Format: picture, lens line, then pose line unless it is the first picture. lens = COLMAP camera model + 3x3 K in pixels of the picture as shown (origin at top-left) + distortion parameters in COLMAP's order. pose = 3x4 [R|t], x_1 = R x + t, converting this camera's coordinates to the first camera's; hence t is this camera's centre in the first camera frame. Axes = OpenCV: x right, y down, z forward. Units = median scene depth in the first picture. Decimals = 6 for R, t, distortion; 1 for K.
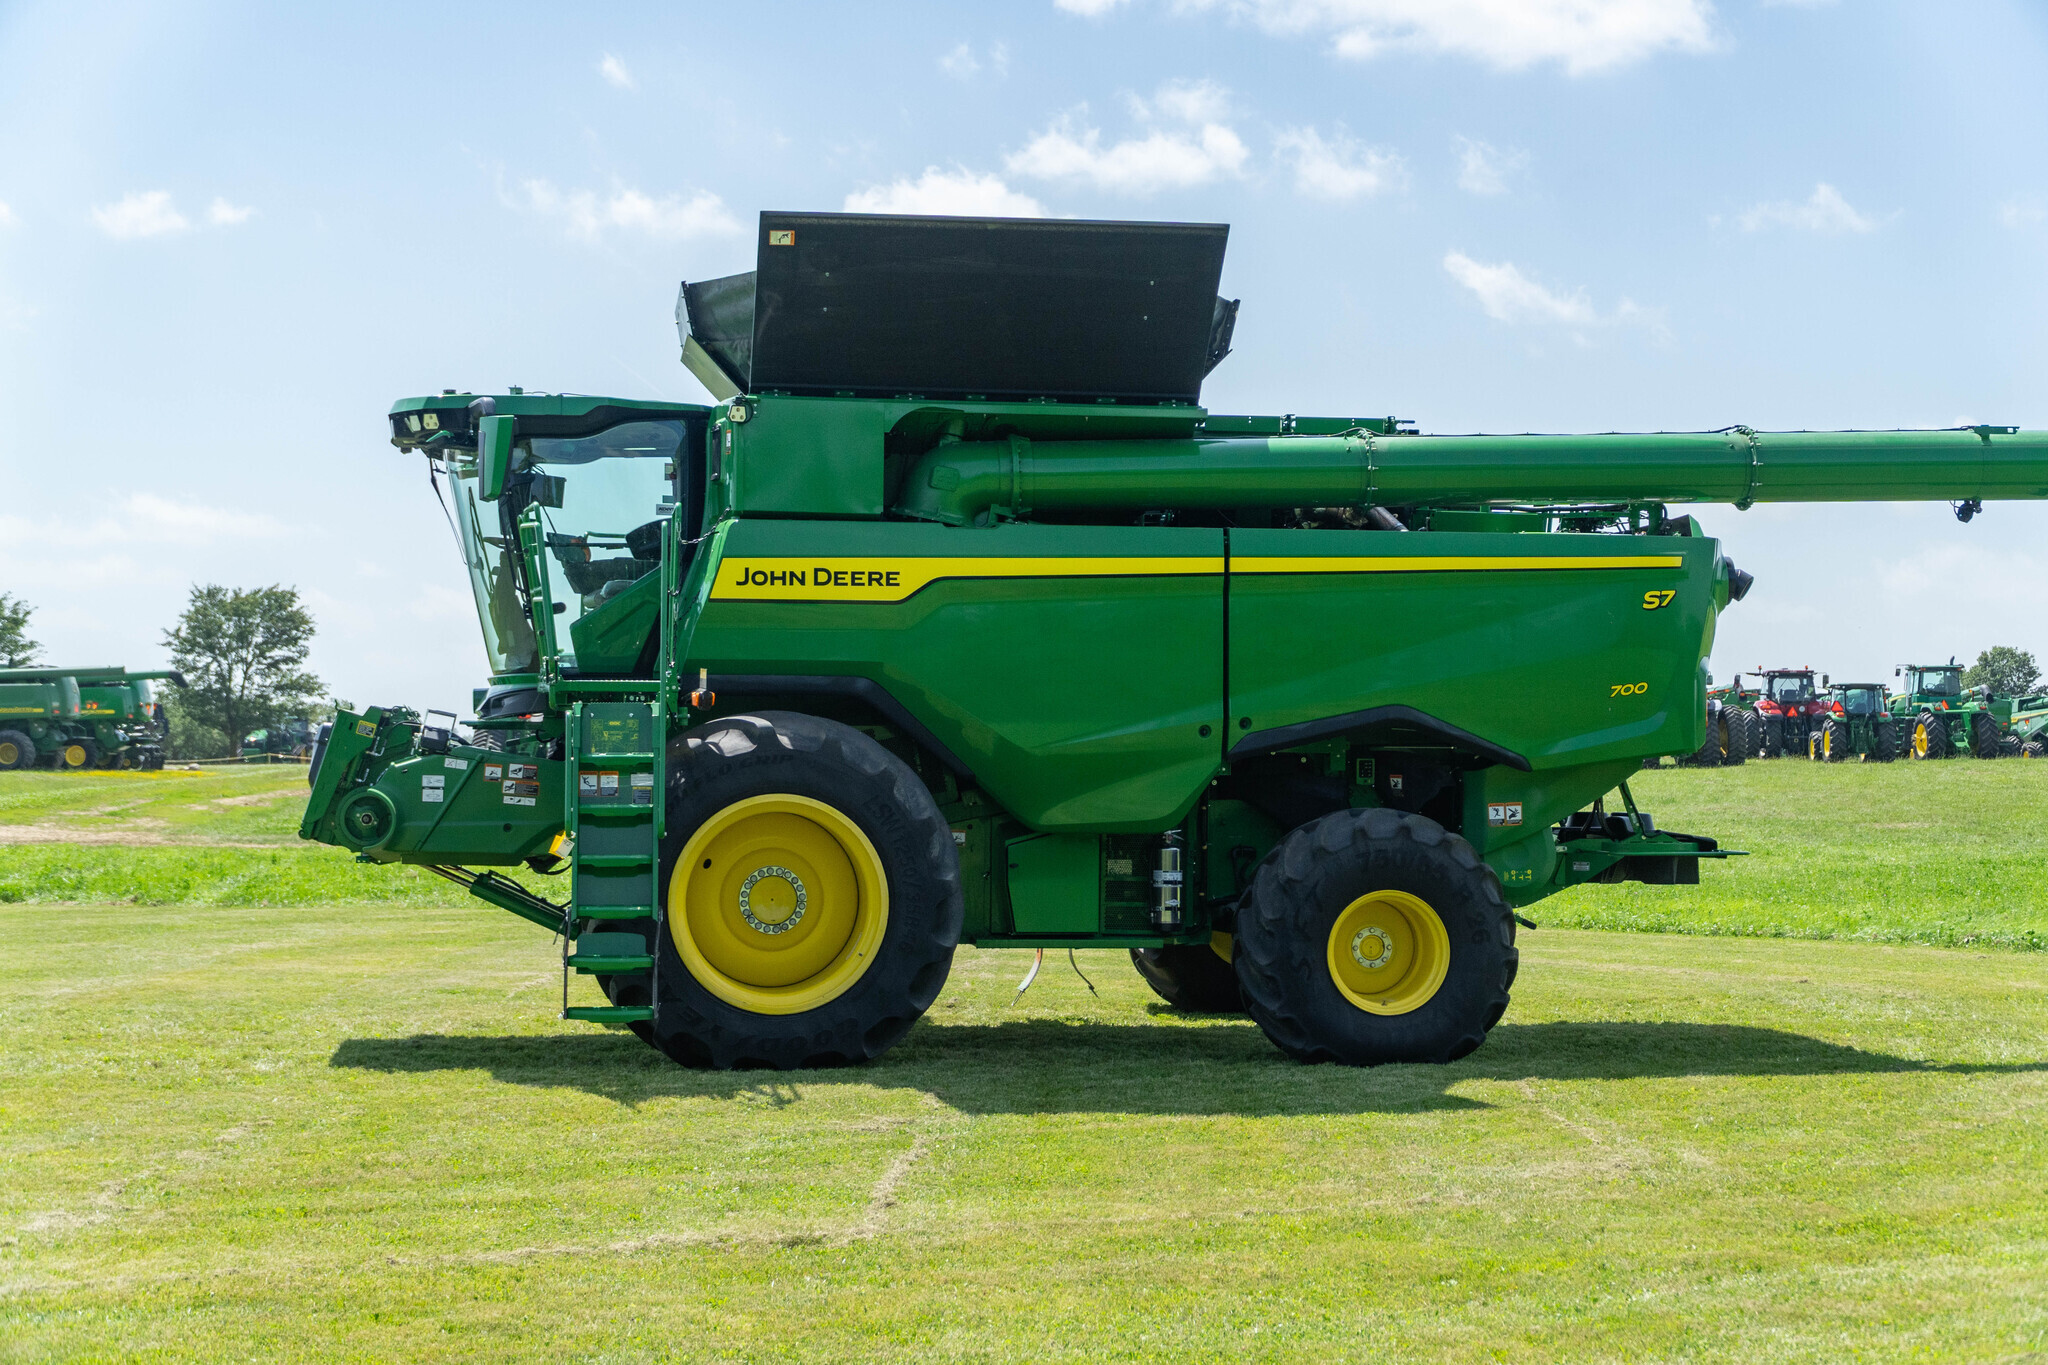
lens RADIAL K [[2548.2, 0, 1024.0], [0, 2548.2, 682.5], [0, 0, 1]] dist [0.109955, 0.025418]
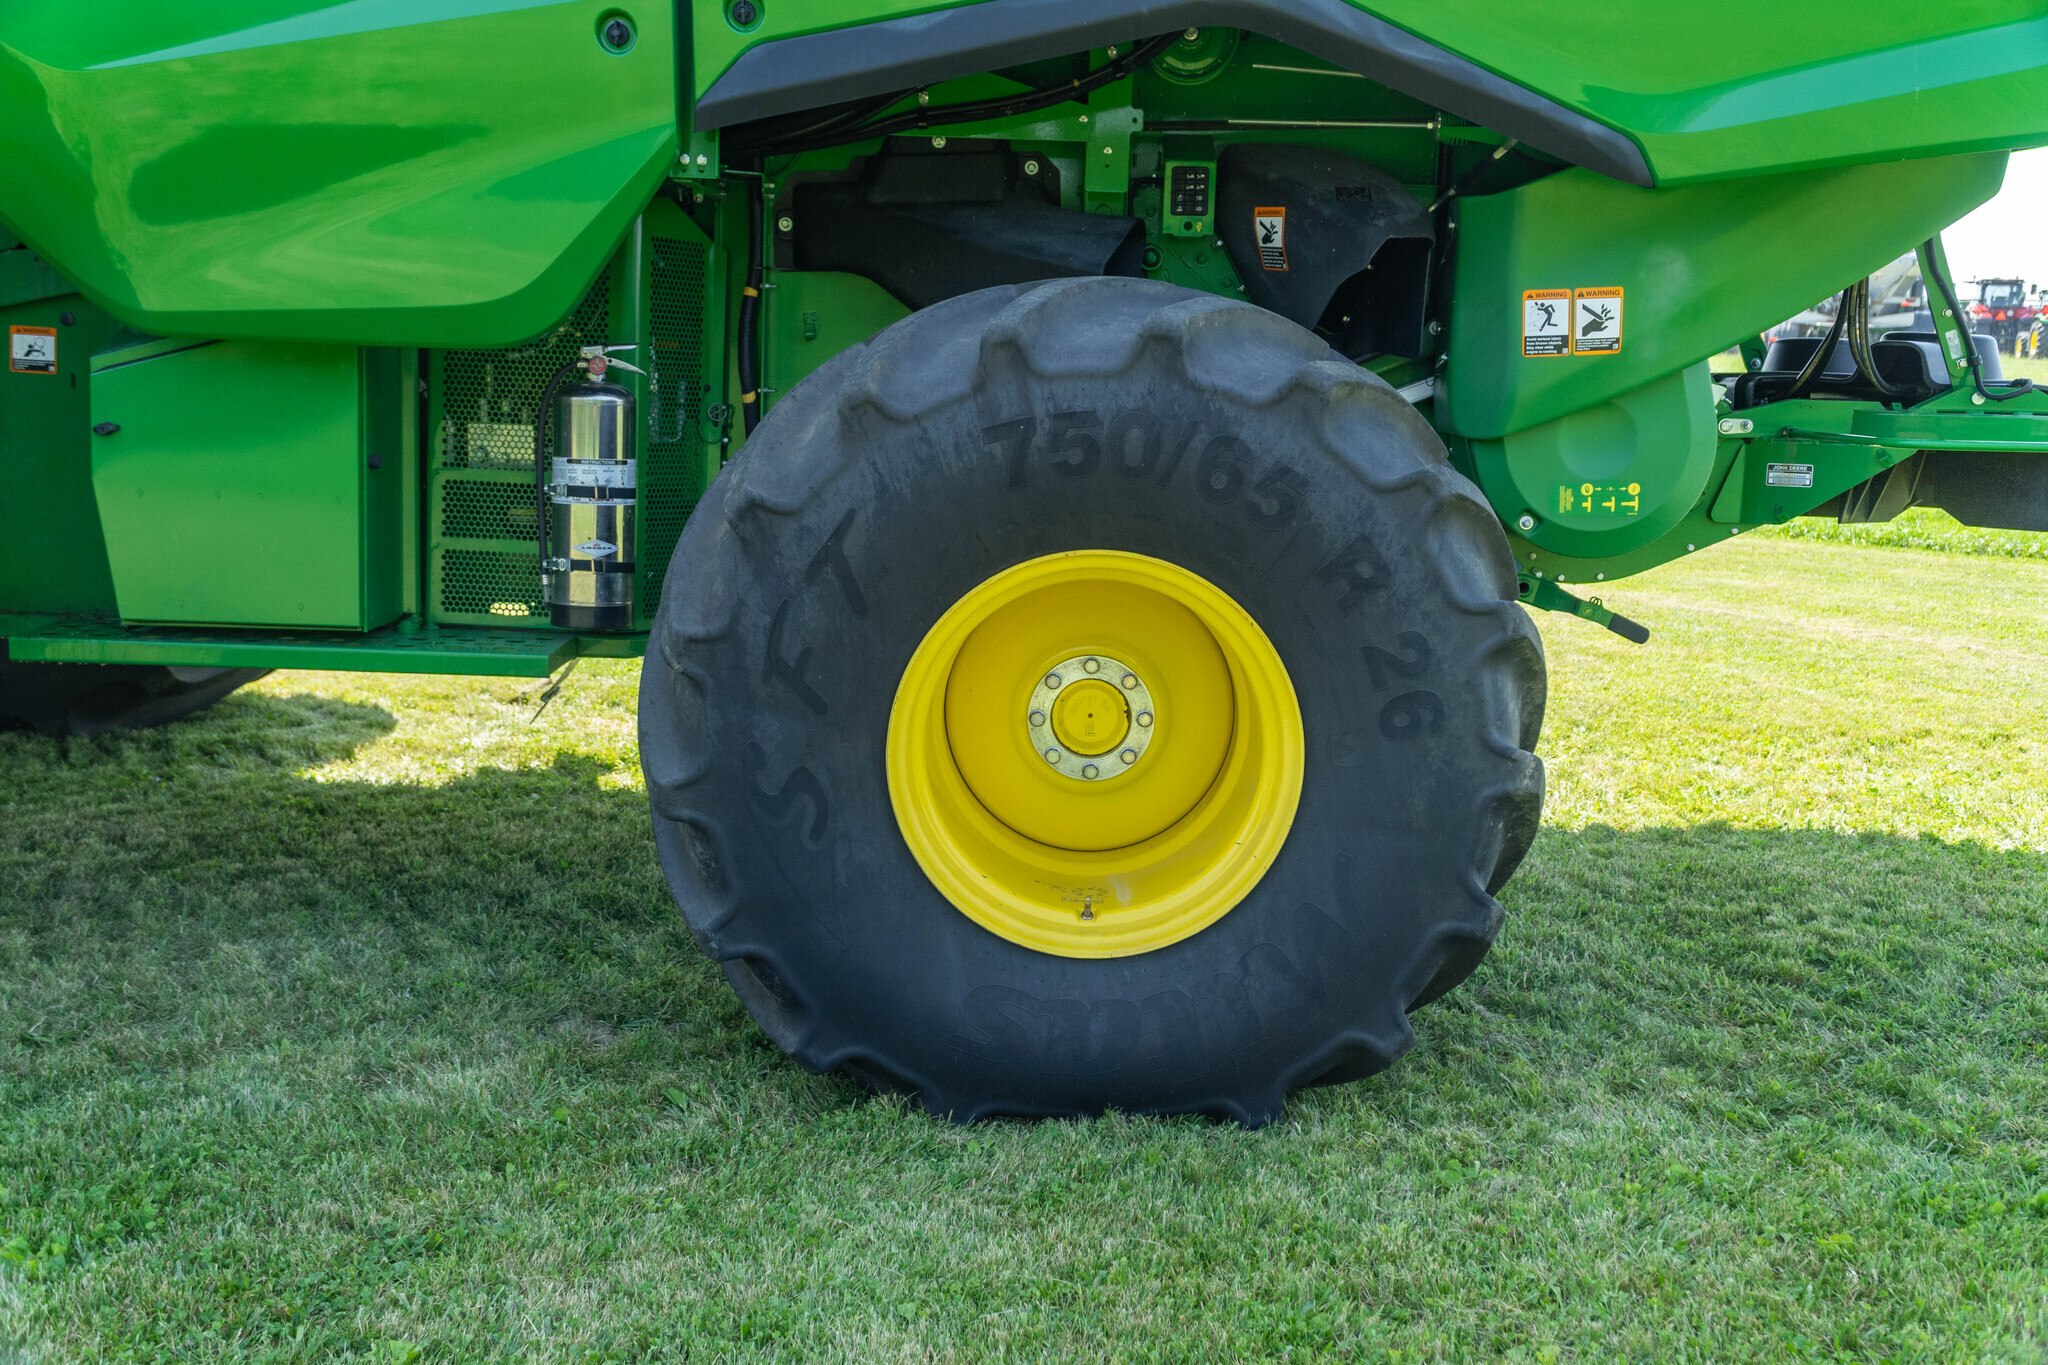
lens RADIAL K [[2102.7, 0, 1024.6], [0, 2102.7, 621.2], [0, 0, 1]] dist [0.067079, -0.001325]
pose [[0.990568, 0.039794, -0.131118, 0.163973], [-0.018159, 0.986585, 0.162235, 0.049437], [0.135815, -0.158323, 0.978002, 0.750144]]
